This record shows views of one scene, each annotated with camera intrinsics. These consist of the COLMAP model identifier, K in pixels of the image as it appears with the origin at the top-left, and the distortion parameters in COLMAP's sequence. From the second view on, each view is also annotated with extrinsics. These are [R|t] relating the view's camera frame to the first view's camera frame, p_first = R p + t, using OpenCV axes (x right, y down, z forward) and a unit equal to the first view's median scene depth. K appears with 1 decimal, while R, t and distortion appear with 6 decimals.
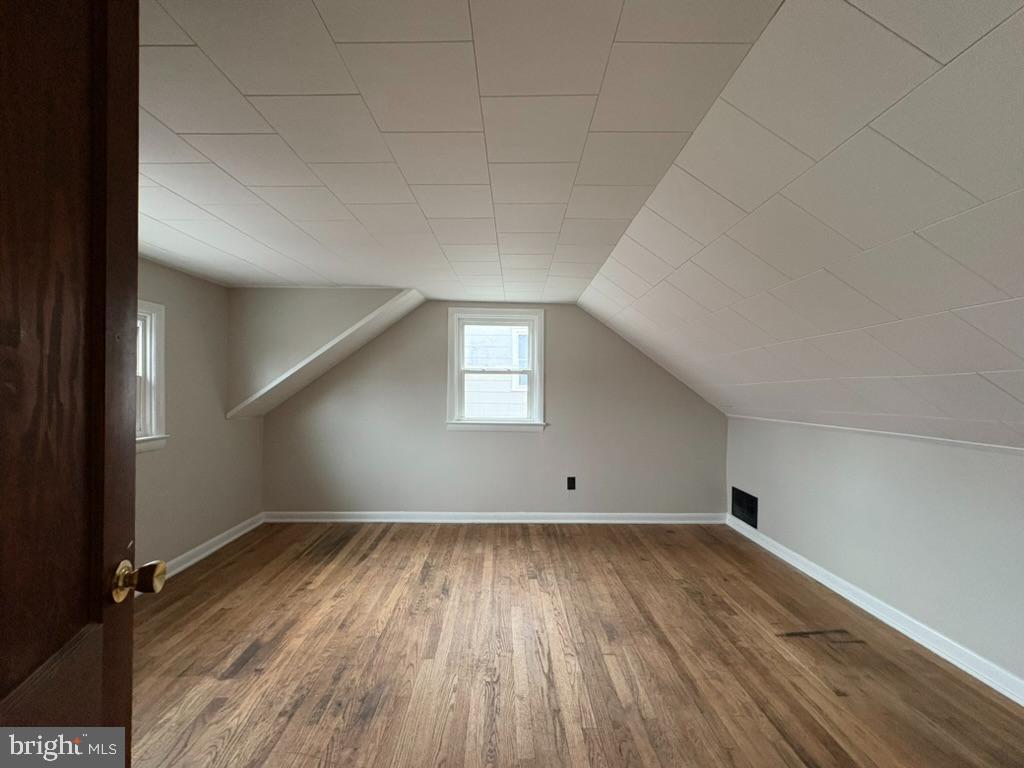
lens RADIAL K [[409.7, 0, 506.4], [0, 409.7, 387.9], [0, 0, 1]] dist [-0.002158, 0.000292]
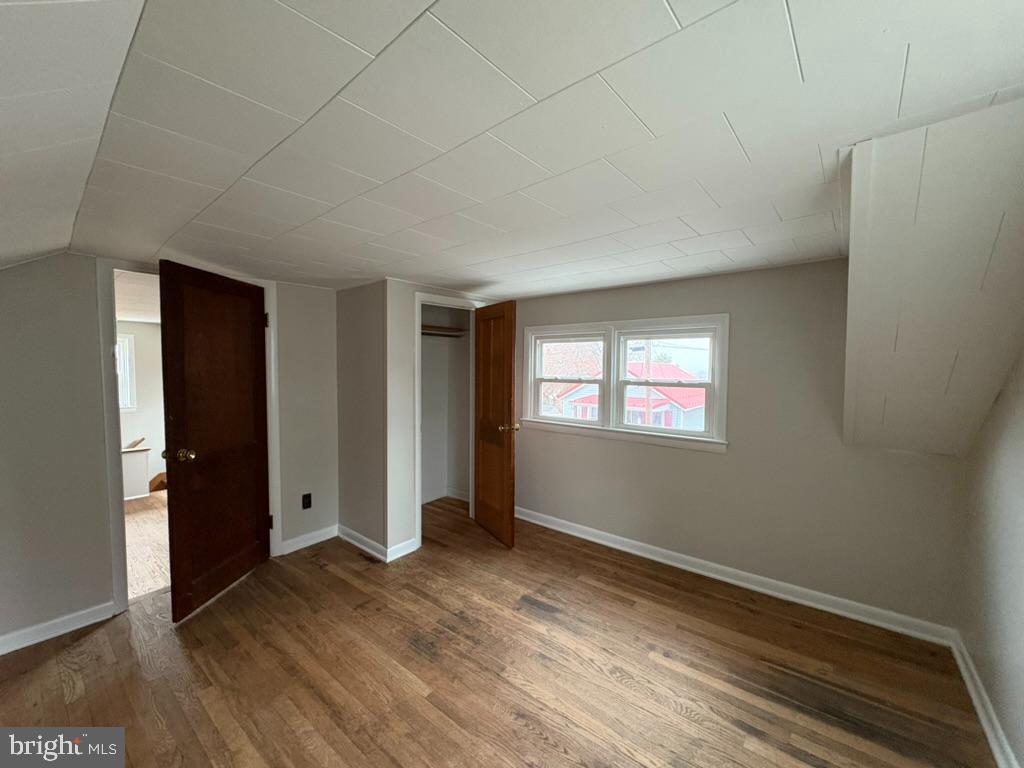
lens RADIAL K [[409.7, 0, 513.9], [0, 409.7, 388.6], [0, 0, 1]] dist [-0.002158, 0.000292]
pose [[-0.636601, 0.034047, -0.770442, 0.338620], [-0.006507, 0.998752, 0.049513, -0.075963], [0.771166, 0.036533, -0.635585, 1.506199]]
